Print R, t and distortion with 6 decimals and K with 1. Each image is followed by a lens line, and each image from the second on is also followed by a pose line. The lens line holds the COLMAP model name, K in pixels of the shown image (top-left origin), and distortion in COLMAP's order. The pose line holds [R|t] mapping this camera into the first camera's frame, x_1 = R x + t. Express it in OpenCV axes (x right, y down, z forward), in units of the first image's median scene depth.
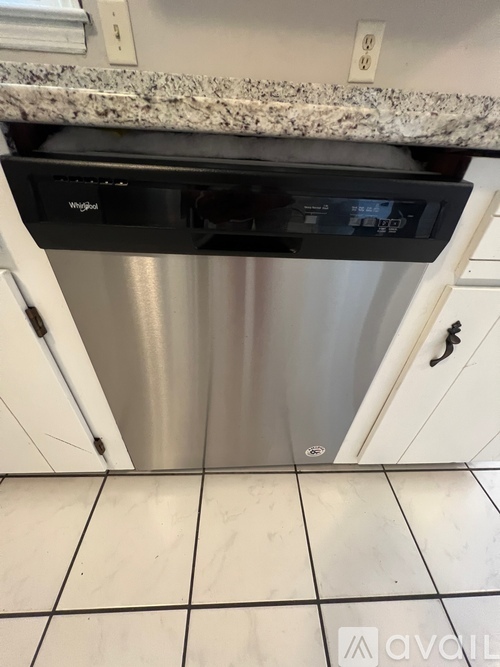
lens RADIAL K [[266.0, 0, 250.8], [0, 266.0, 331.6], [0, 0, 1]] dist [-0.000181, -0.000075]
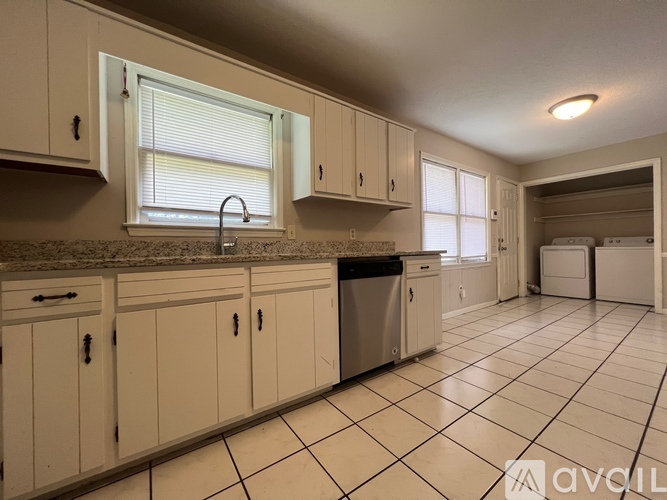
lens RADIAL K [[266.0, 0, 333.7], [0, 266.0, 250.6], [0, 0, 1]] dist [-0.000181, -0.000075]
pose [[0.835884, -0.063628, 0.545206, -1.907519], [0.366070, 0.804736, -0.467325, 0.769527], [-0.409012, 0.590213, 0.695958, -1.365094]]
